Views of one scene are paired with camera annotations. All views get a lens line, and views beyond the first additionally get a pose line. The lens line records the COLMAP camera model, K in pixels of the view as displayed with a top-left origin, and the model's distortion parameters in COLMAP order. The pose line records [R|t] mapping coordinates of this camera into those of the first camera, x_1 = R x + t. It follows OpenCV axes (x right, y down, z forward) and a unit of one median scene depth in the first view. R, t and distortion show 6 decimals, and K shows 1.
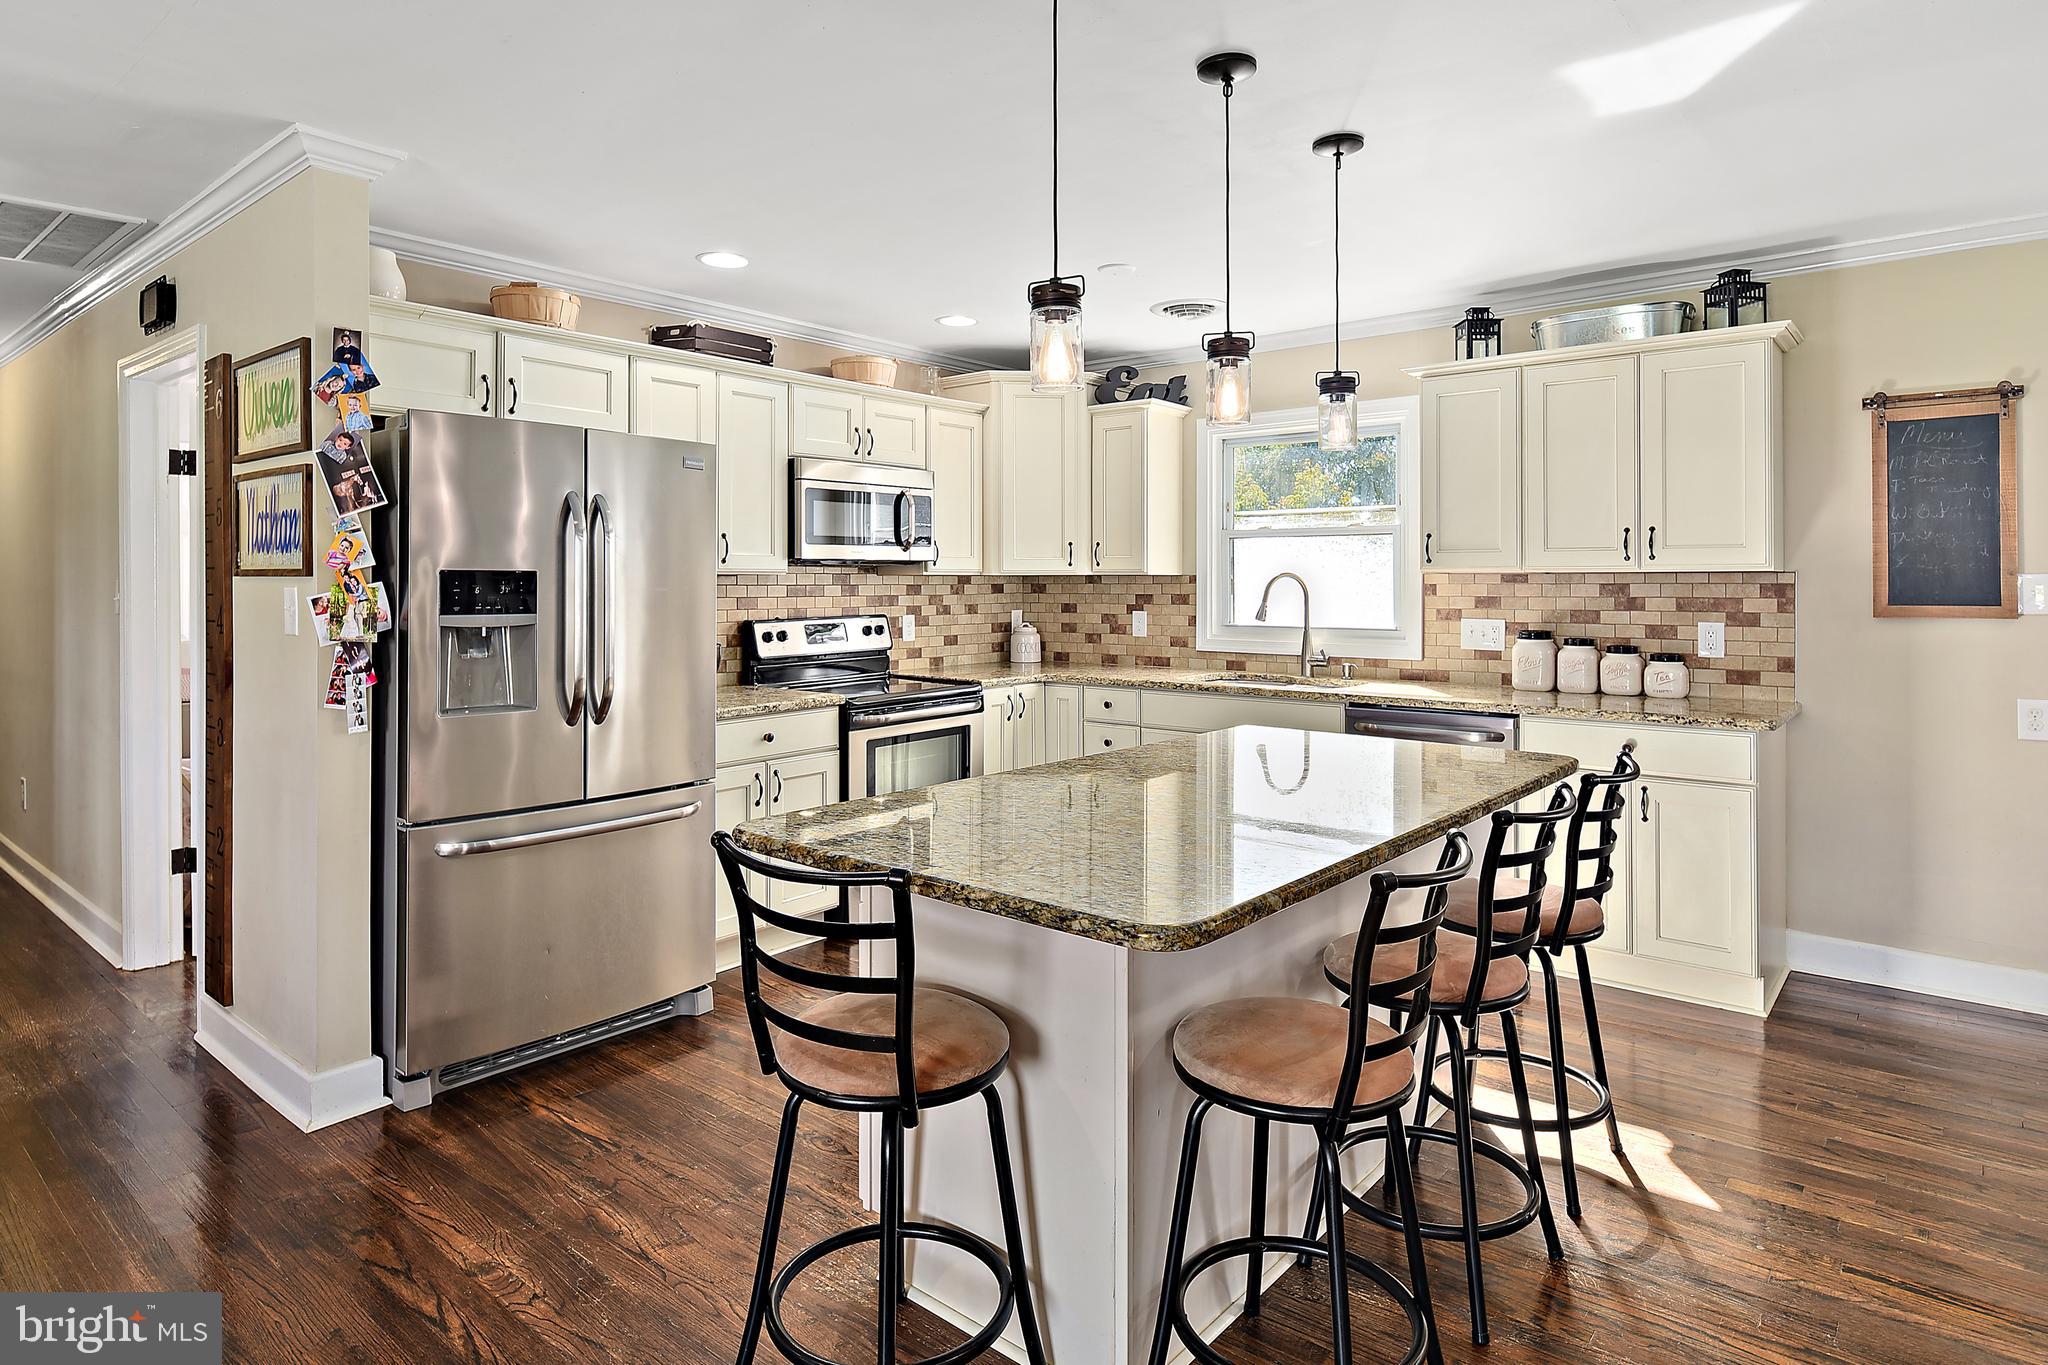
lens RADIAL K [[1145.9, 0, 1024.7], [0, 1145.9, 580.6], [0, 0, 1]] dist [-0.050170, 0.001572]
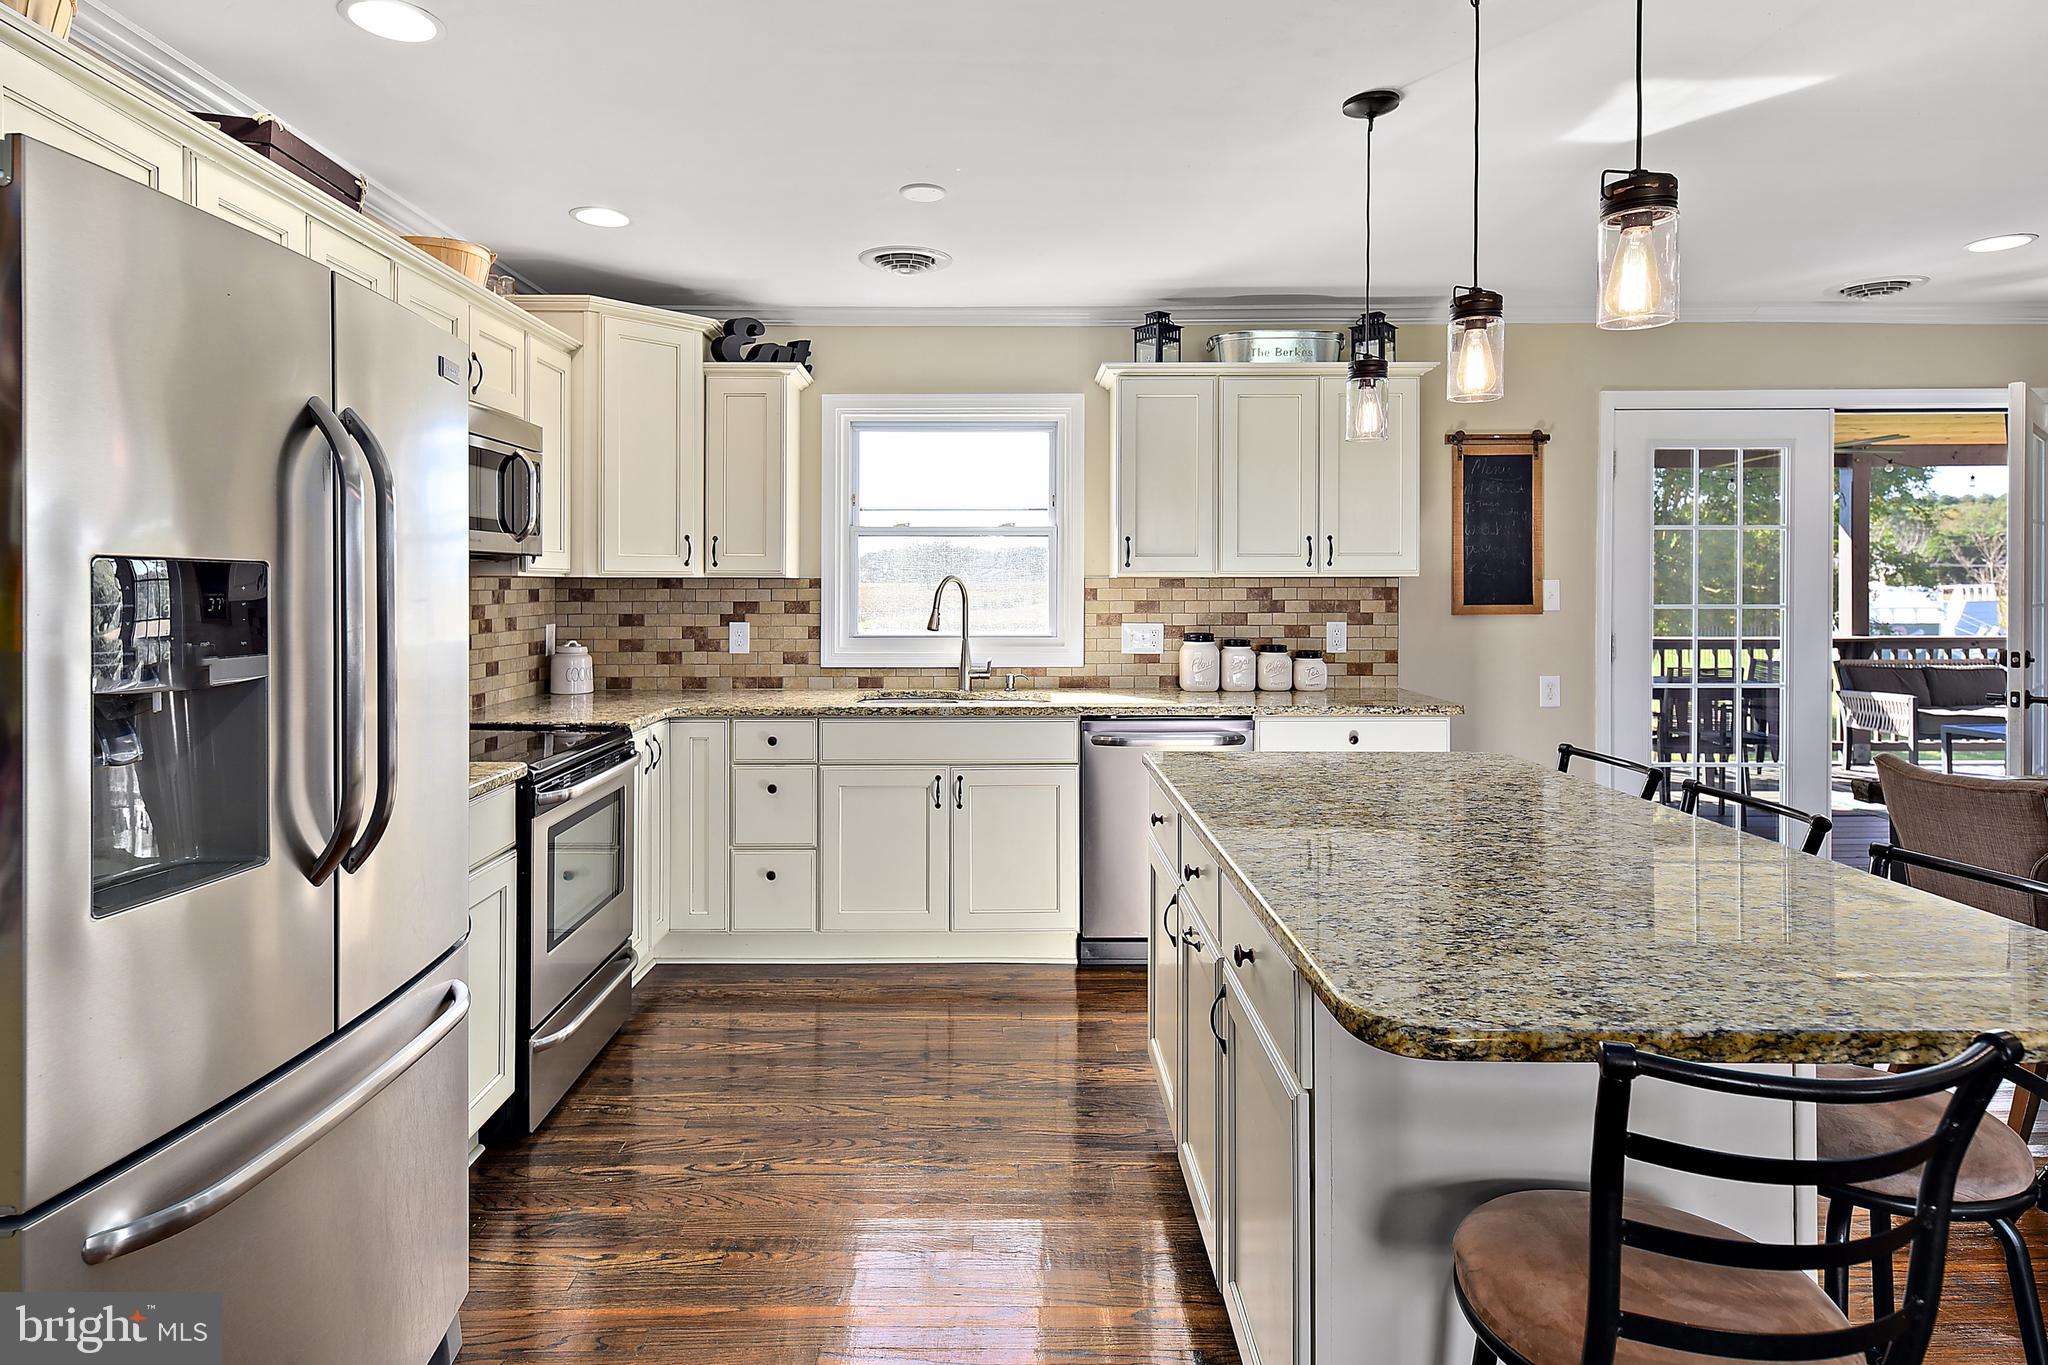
lens RADIAL K [[1151.2, 0, 1026.7], [0, 1151.2, 585.6], [0, 0, 1]] dist [-0.001983, 0.000339]
pose [[0.747525, 0.000289, 0.664234, -0.348376], [-0.000372, 1.000000, -0.000017, 0.000763], [-0.664233, -0.000234, 0.747525, 0.306453]]
